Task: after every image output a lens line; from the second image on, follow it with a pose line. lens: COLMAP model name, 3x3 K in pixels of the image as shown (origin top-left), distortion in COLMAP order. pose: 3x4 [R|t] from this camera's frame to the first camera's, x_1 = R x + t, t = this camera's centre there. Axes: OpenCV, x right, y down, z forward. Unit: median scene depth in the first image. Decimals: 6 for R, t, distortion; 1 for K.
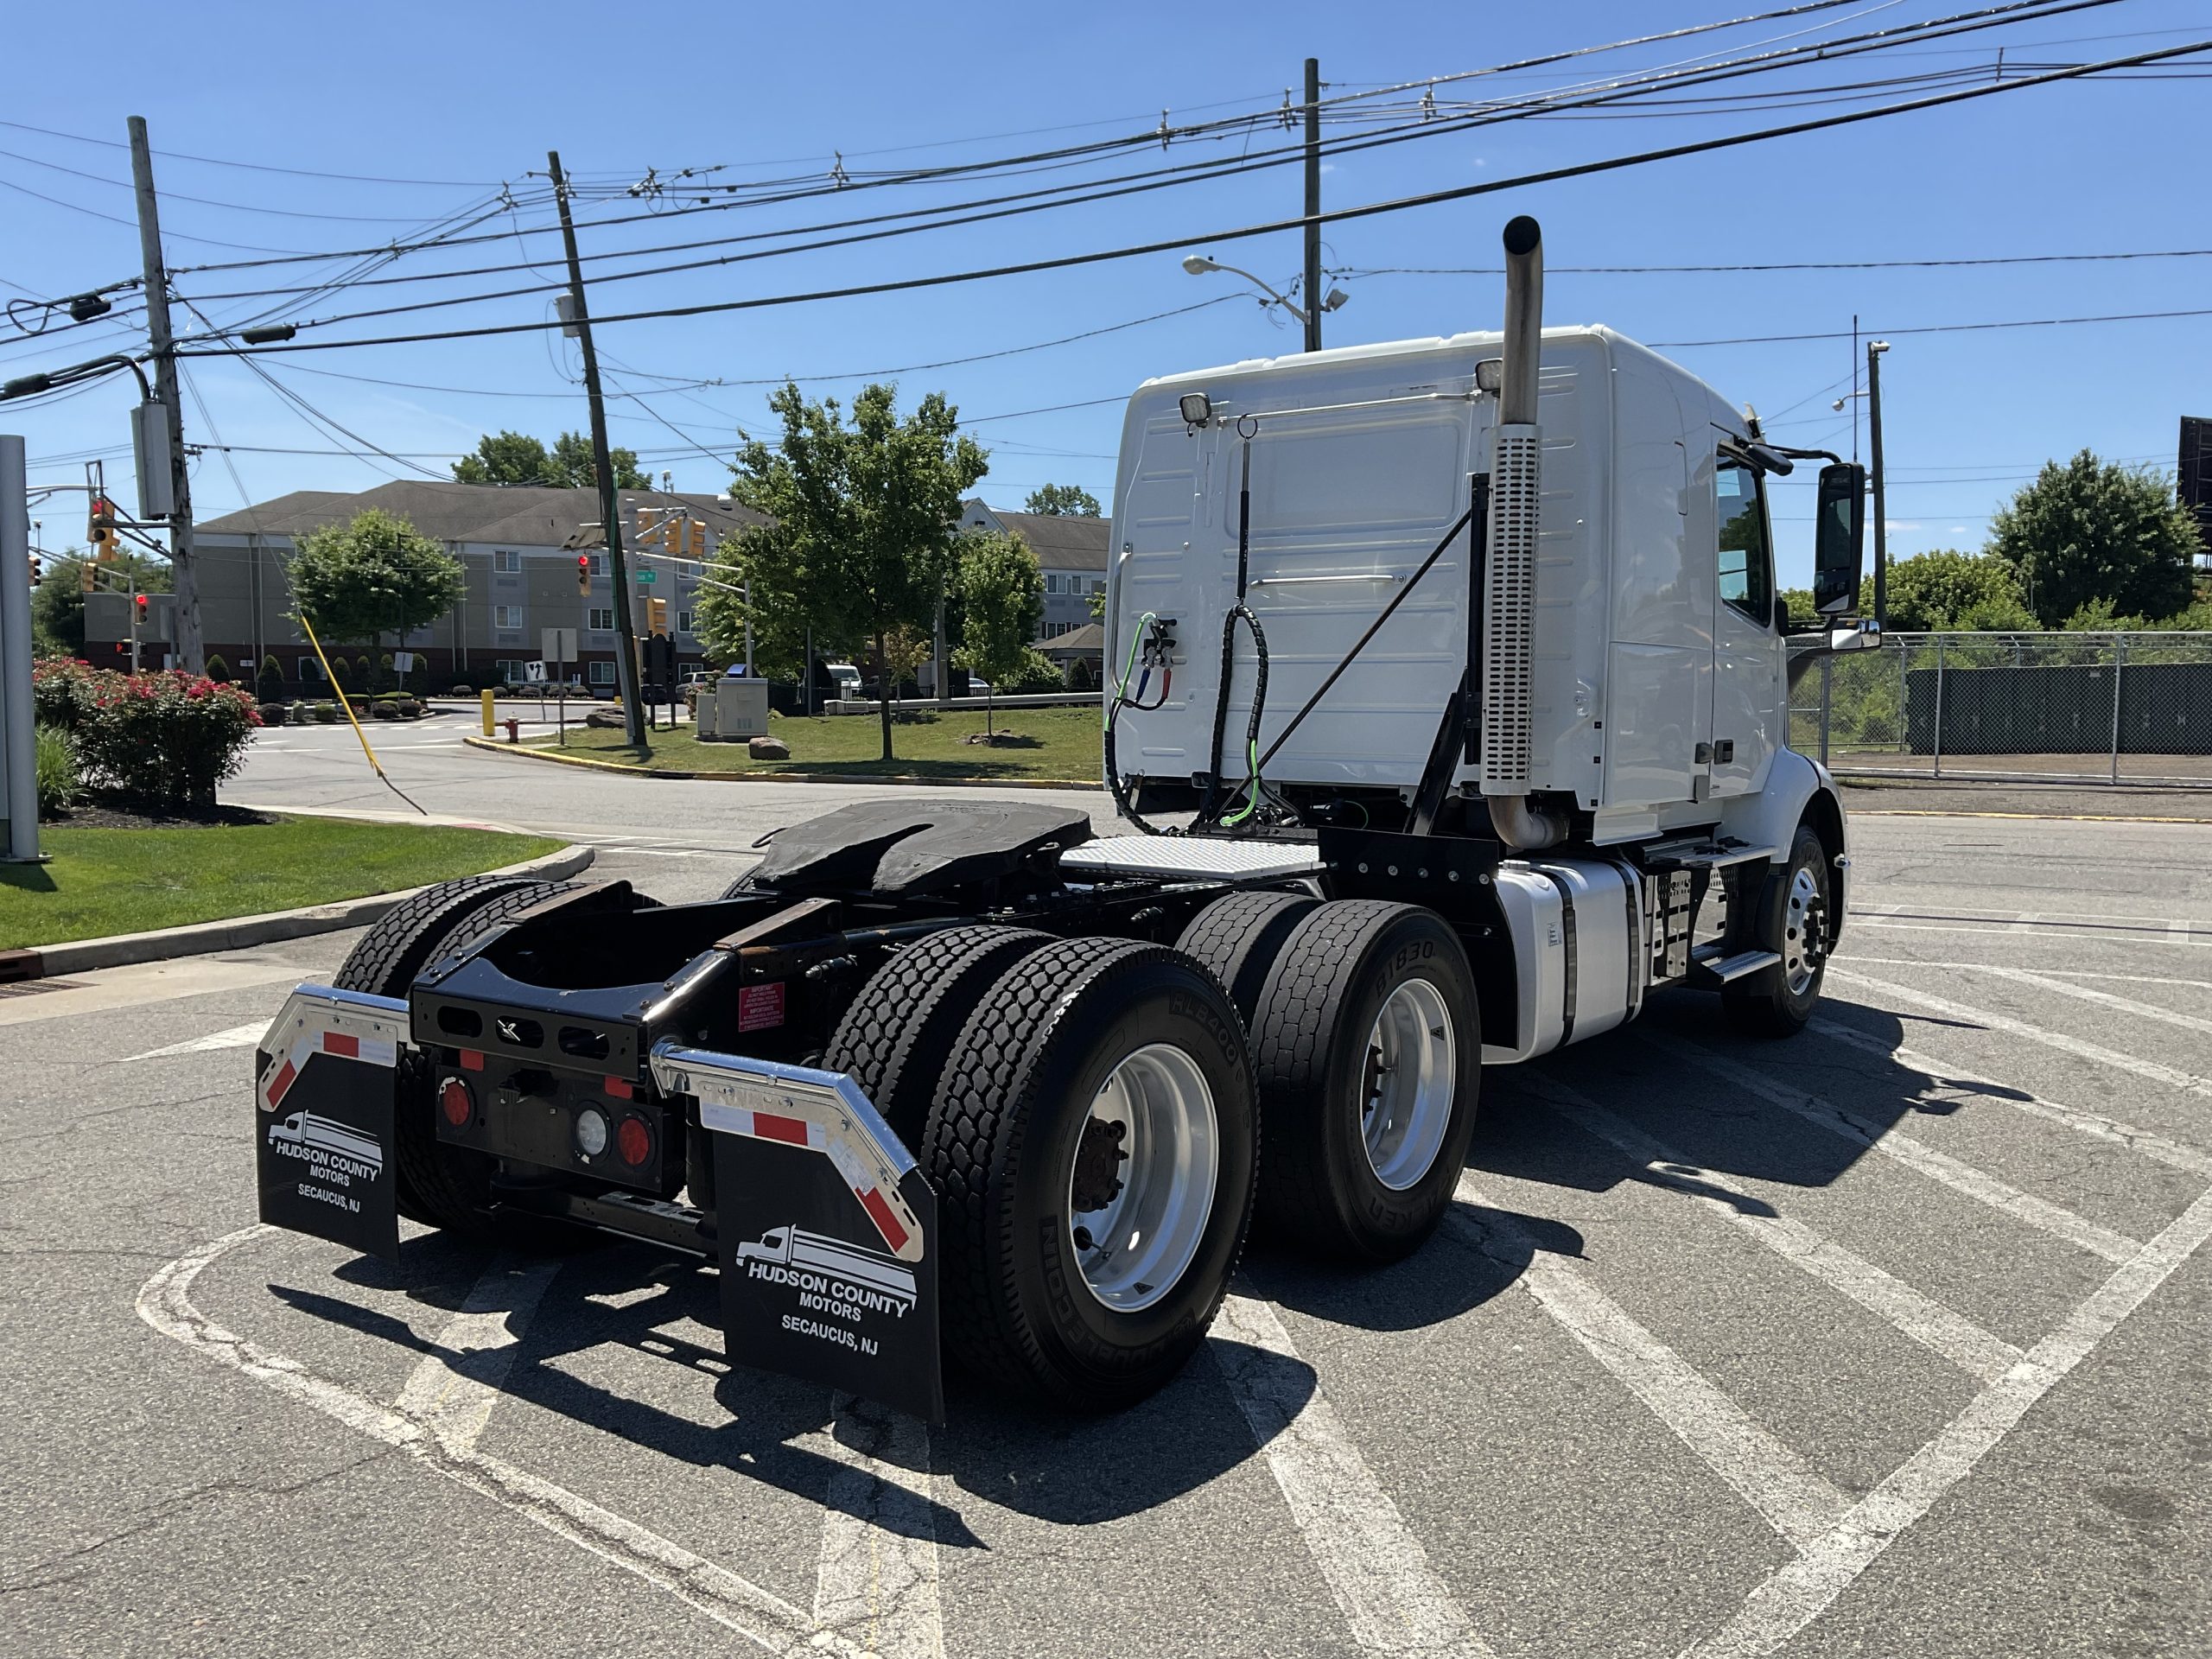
lens RADIAL K [[1830.6, 0, 1105.1], [0, 1830.6, 835.0], [0, 0, 1]] dist [0.045823, -0.088570]
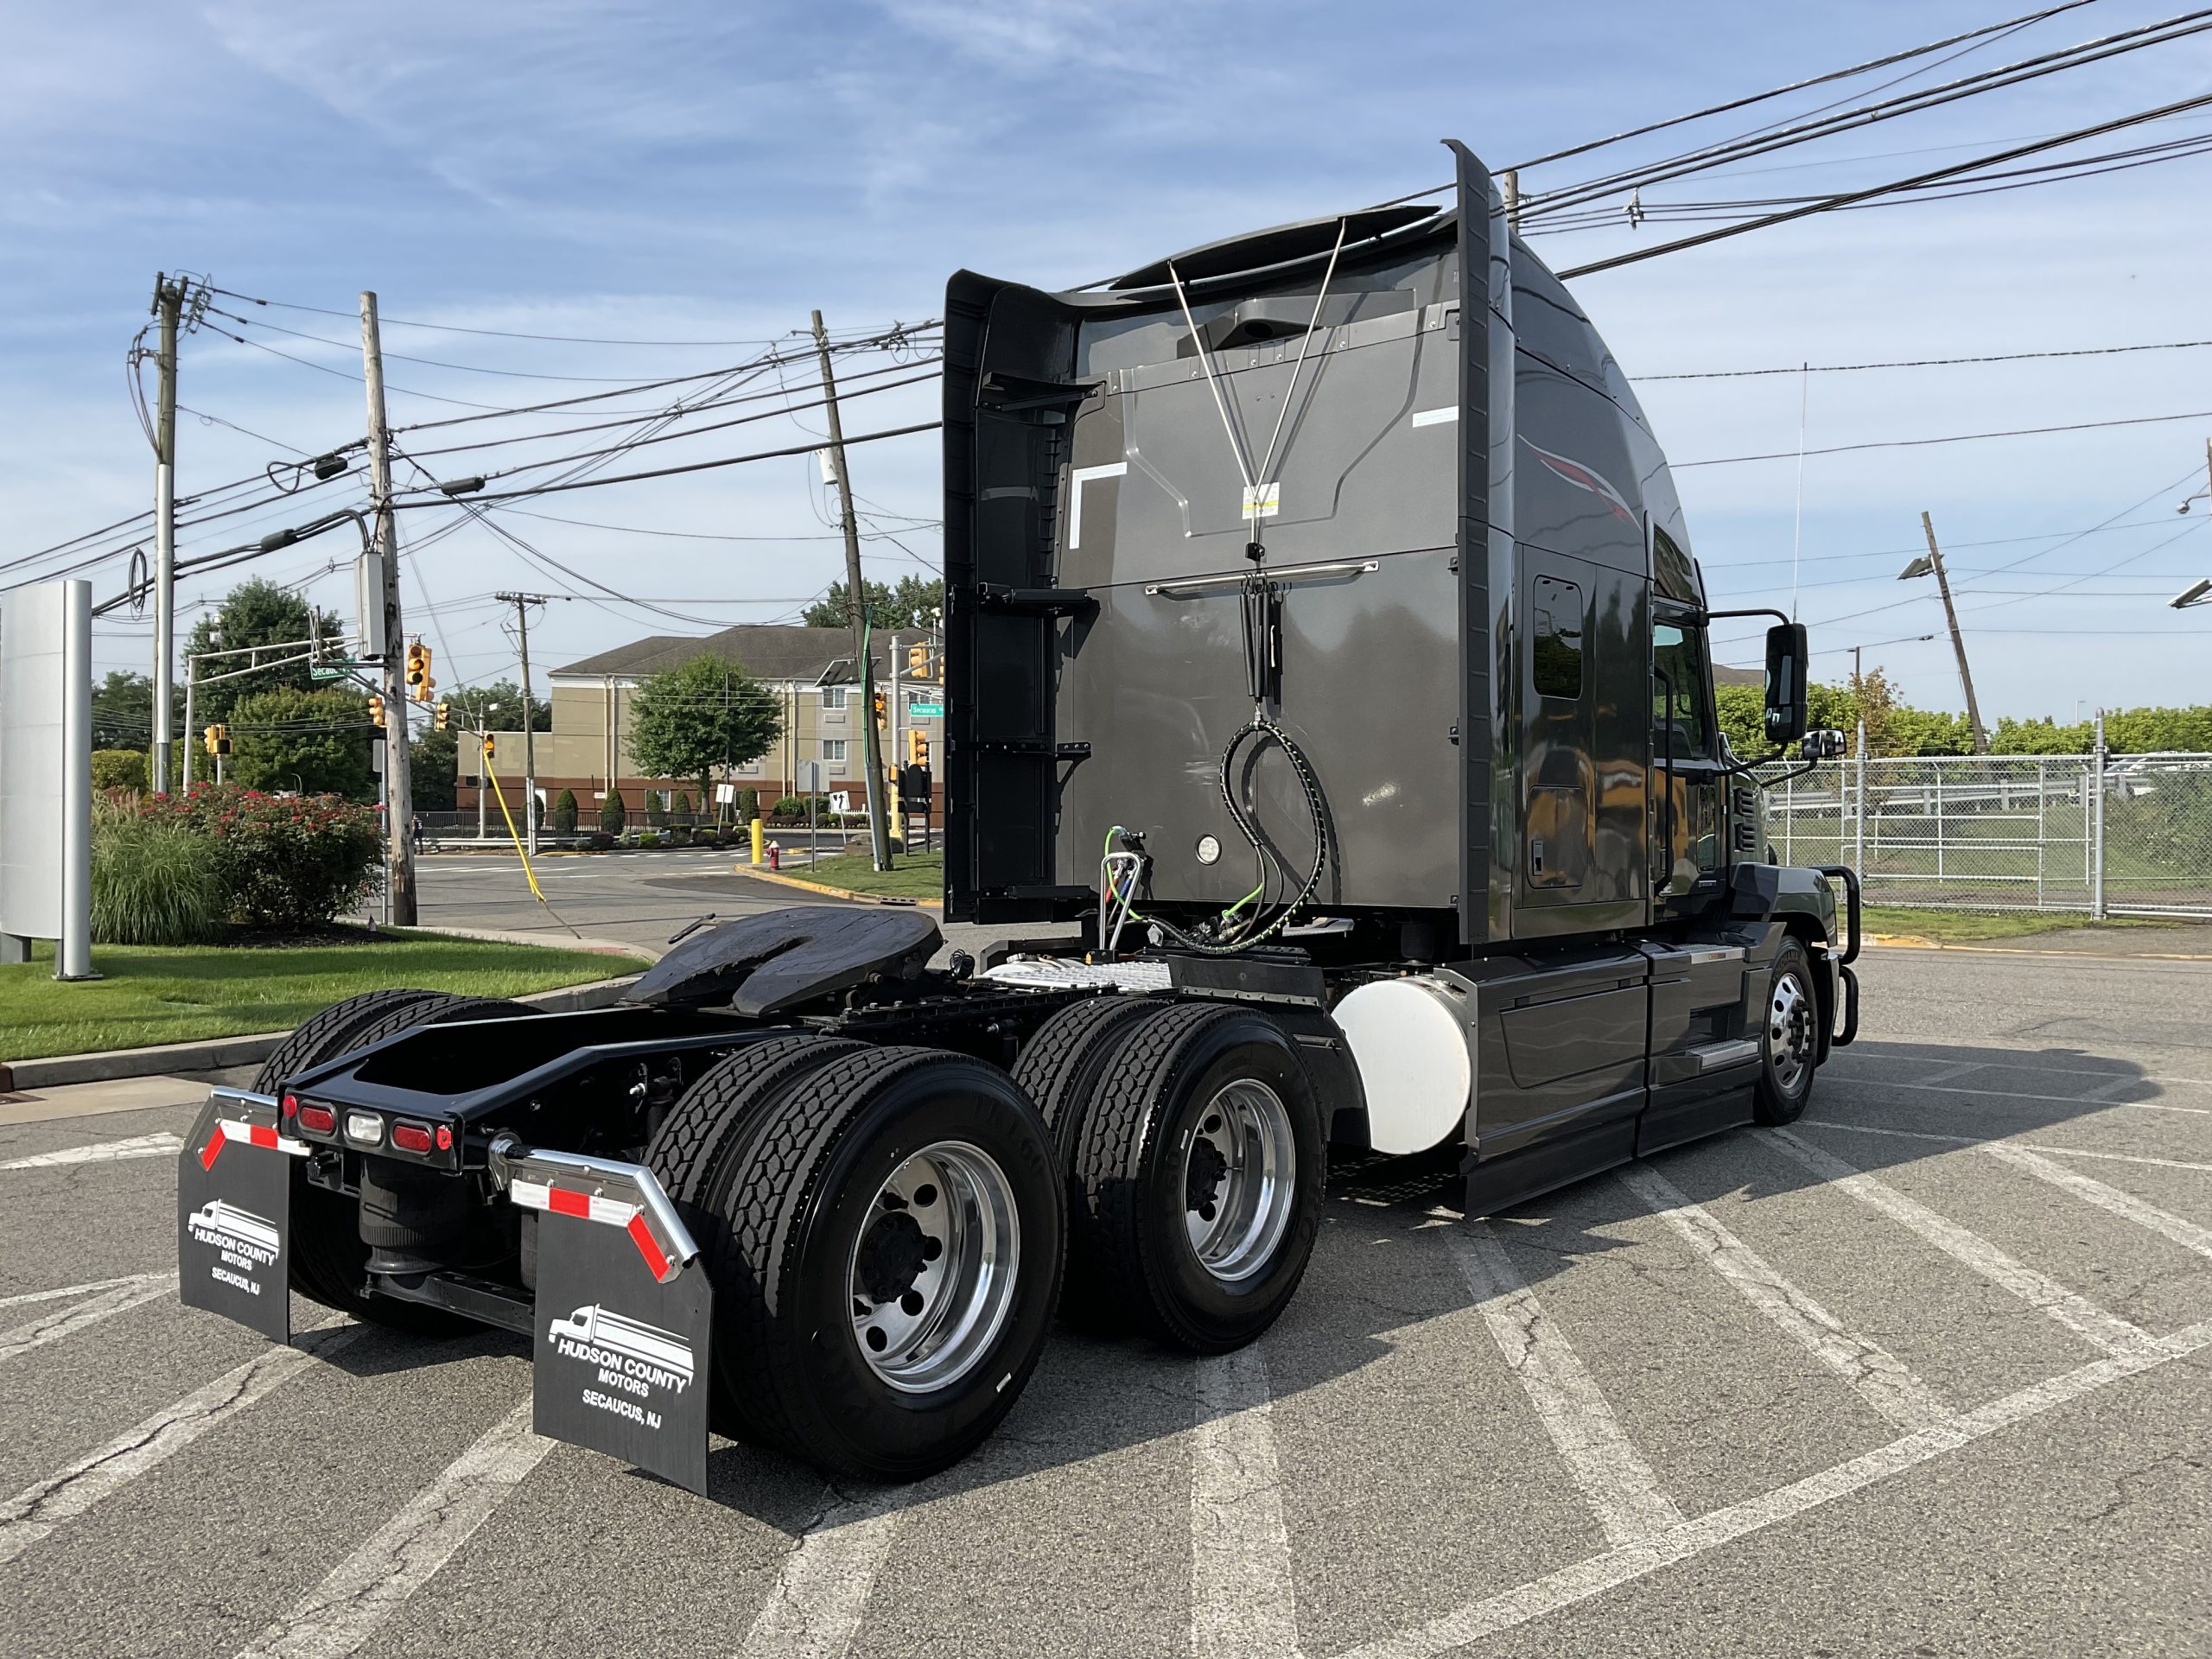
lens RADIAL K [[1830.6, 0, 1103.8], [0, 1830.6, 829.8], [0, 0, 1]] dist [0.045823, -0.088570]
pose [[0.982145, 0.000621, -0.188125, 0.105314], [-0.014396, 0.997311, -0.071862, -0.001970], [0.187575, 0.073287, 0.979512, 0.038408]]
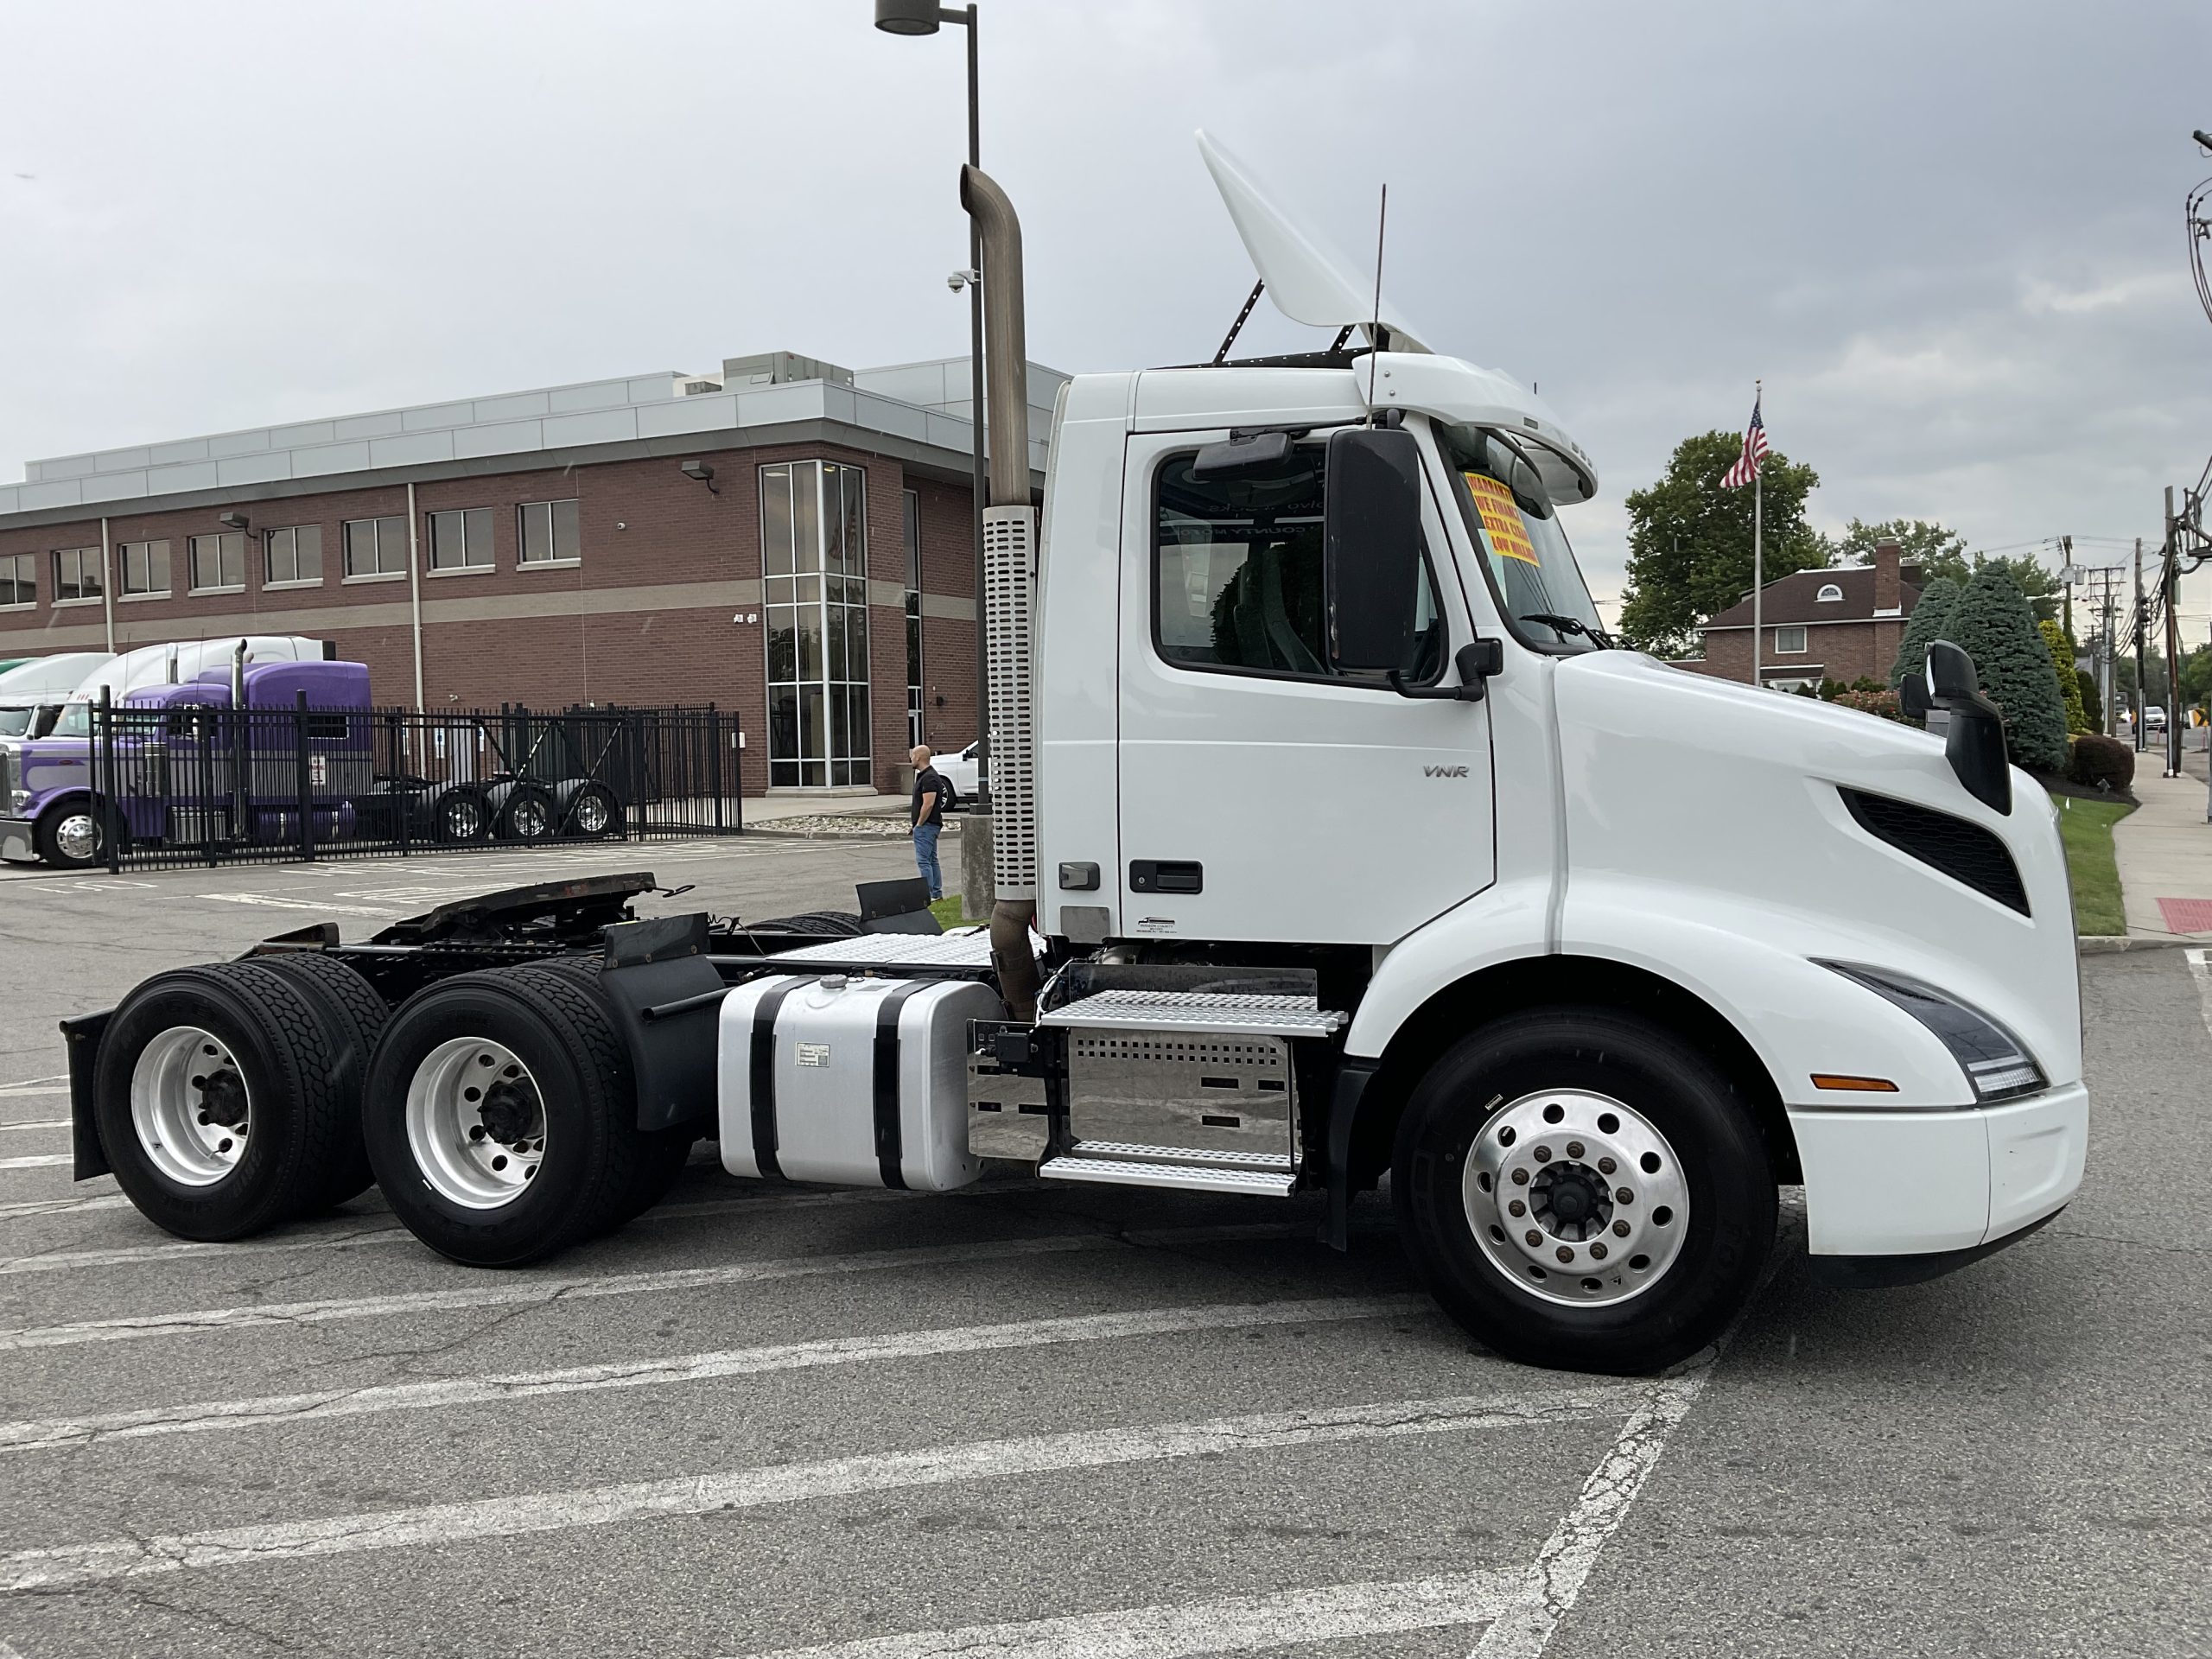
lens RADIAL K [[1830.6, 0, 1080.4], [0, 1830.6, 836.6], [0, 0, 1]] dist [0.045823, -0.088570]
pose [[0.046296, 0.044752, -0.997925, 0.358103], [-0.049045, 0.997893, 0.042475, -0.035737], [0.997723, 0.046977, 0.048394, 0.388115]]
